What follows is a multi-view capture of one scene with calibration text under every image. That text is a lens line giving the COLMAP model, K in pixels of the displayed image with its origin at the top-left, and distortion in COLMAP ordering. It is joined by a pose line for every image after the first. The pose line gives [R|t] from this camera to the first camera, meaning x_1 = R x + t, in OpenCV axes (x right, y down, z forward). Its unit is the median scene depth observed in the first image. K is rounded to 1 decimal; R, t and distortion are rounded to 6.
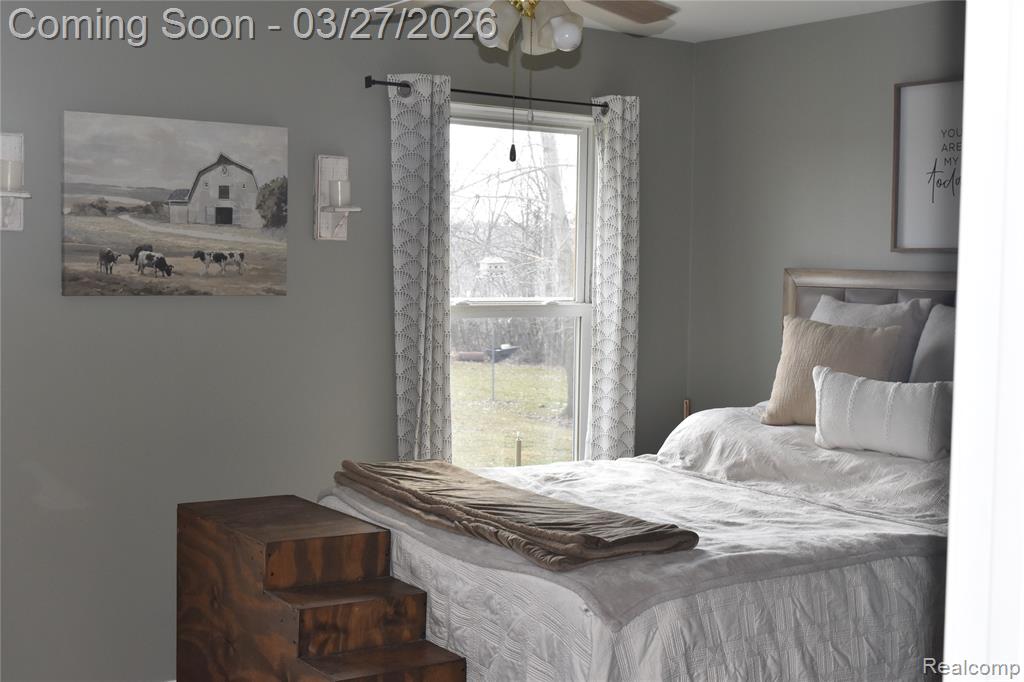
lens RADIAL K [[1326.6, 0, 512.2], [0, 1326.6, 341.0], [0, 0, 1]] dist [0.004566, 0.000000]
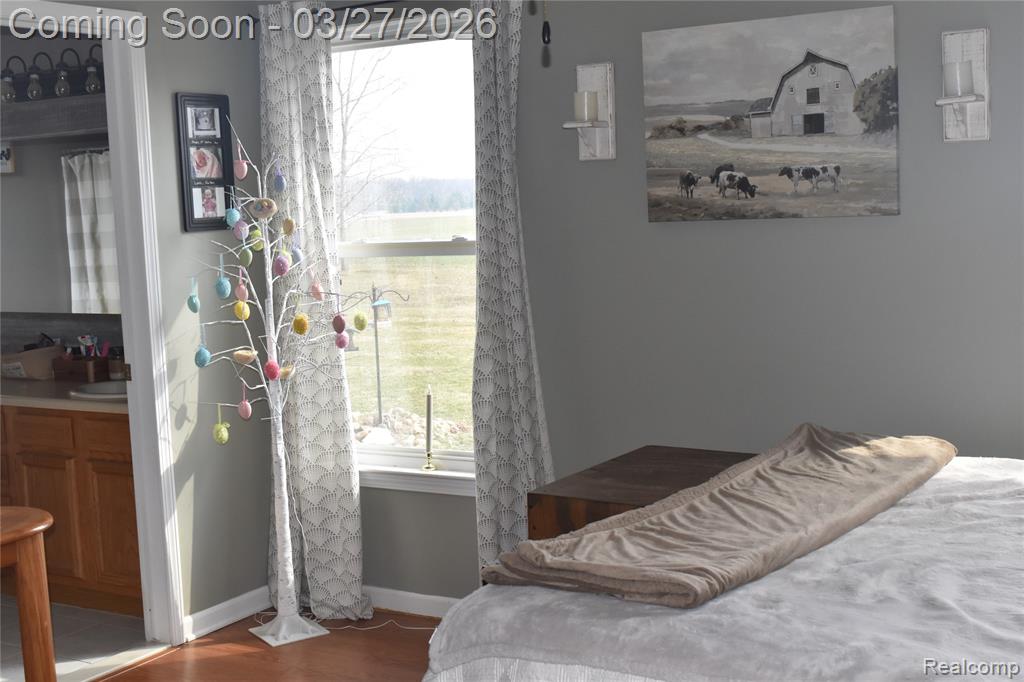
lens RADIAL K [[1326.6, 0, 512.1], [0, 1326.6, 340.8], [0, 0, 1]] dist [0.004566, 0.000000]
pose [[0.412734, 0.066061, -0.908453, 0.496938], [-0.007591, 0.997581, 0.069093, -0.012767], [0.910820, -0.021621, 0.412237, 0.476294]]
